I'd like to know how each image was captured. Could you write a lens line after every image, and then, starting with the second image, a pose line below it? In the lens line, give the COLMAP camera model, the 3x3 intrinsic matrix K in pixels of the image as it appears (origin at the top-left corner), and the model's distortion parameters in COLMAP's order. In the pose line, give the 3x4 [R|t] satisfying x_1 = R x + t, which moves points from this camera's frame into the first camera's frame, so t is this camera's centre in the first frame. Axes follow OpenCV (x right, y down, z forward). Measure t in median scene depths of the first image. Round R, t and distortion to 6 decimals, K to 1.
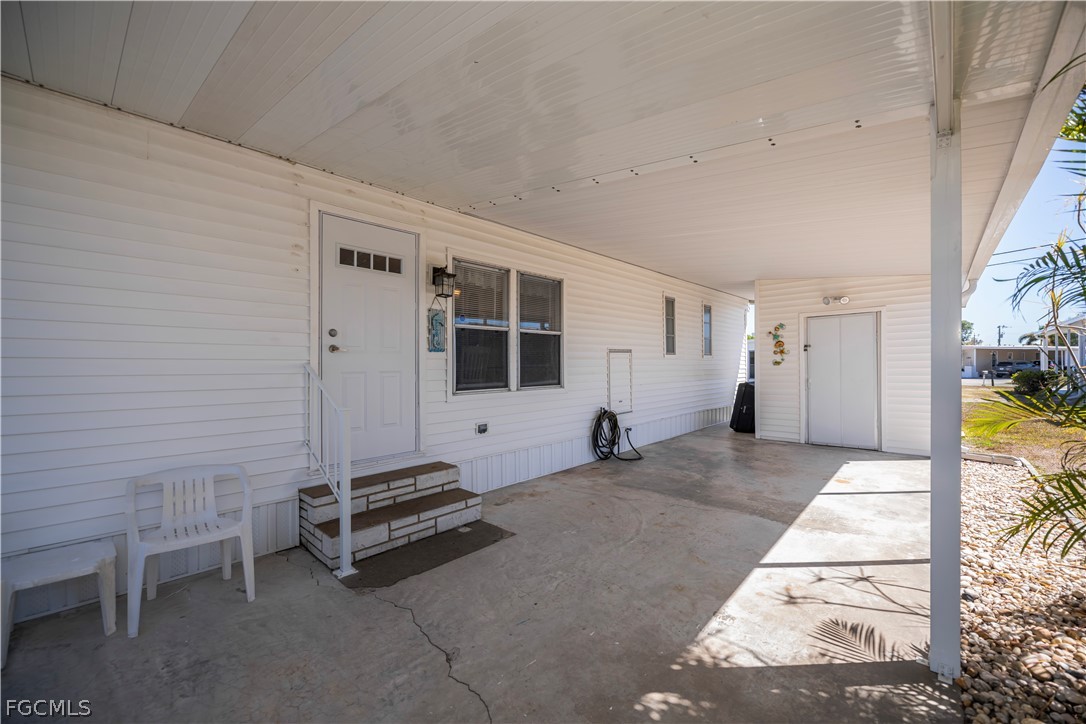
lens RADIAL K [[436.2, 0, 539.9], [0, 436.2, 350.1], [0, 0, 1]] dist [-0.020547, -0.000259]
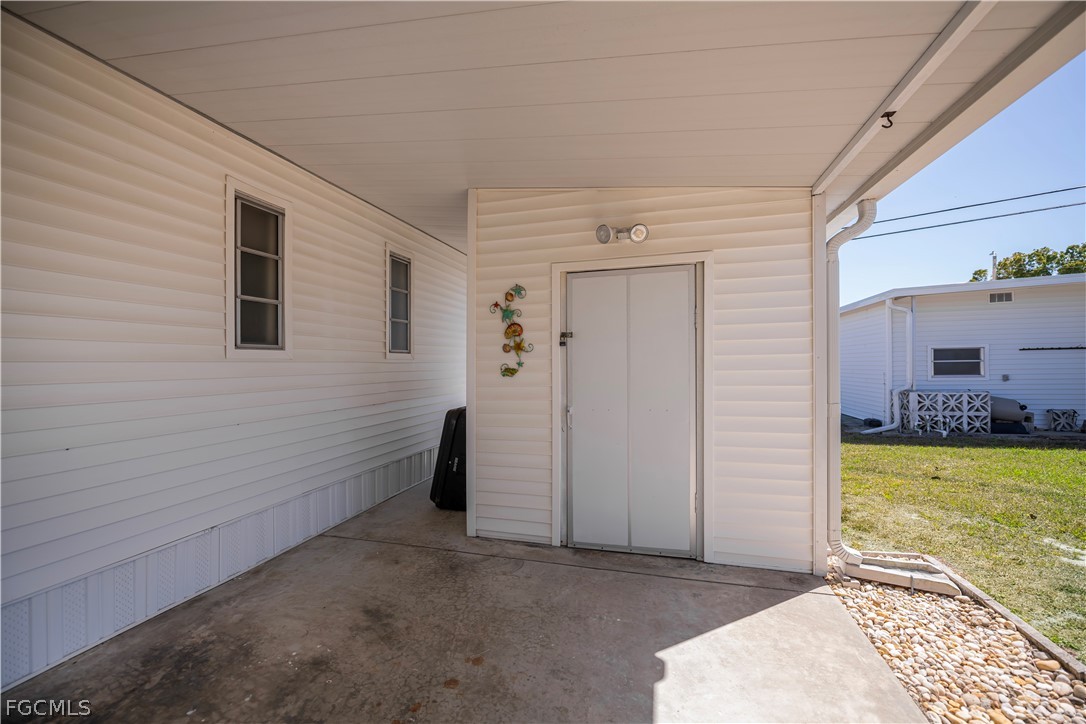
lens RADIAL K [[436.2, 0, 539.9], [0, 436.2, 350.1], [0, 0, 1]] dist [-0.020547, -0.000259]
pose [[0.878370, 0.008560, 0.477905, 0.458904], [-0.011653, 0.999926, 0.003508, 0.006837], [-0.477840, -0.008650, 0.878404, 0.748505]]
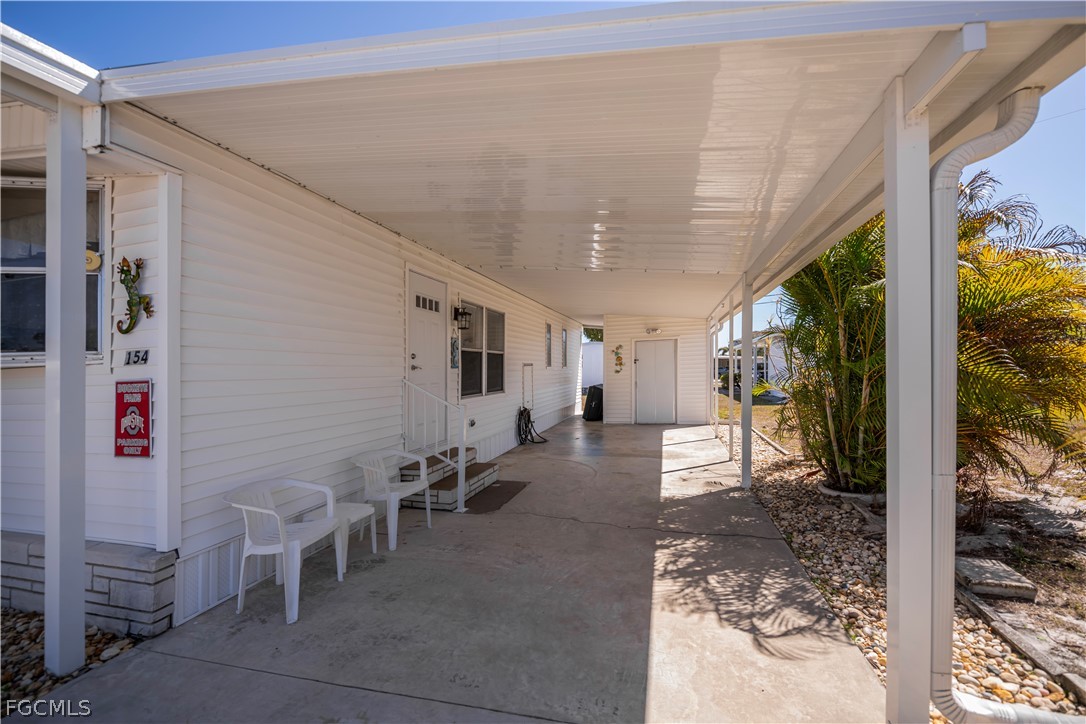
lens RADIAL K [[443.3, 0, 545.9], [0, 443.3, 368.3], [0, 0, 1]] dist [-0.017632, -0.000123]
pose [[0.885728, -0.012108, 0.464048, -0.480206], [0.001968, 0.999749, 0.022331, -0.020194], [-0.464201, -0.018866, 0.885529, -0.292266]]
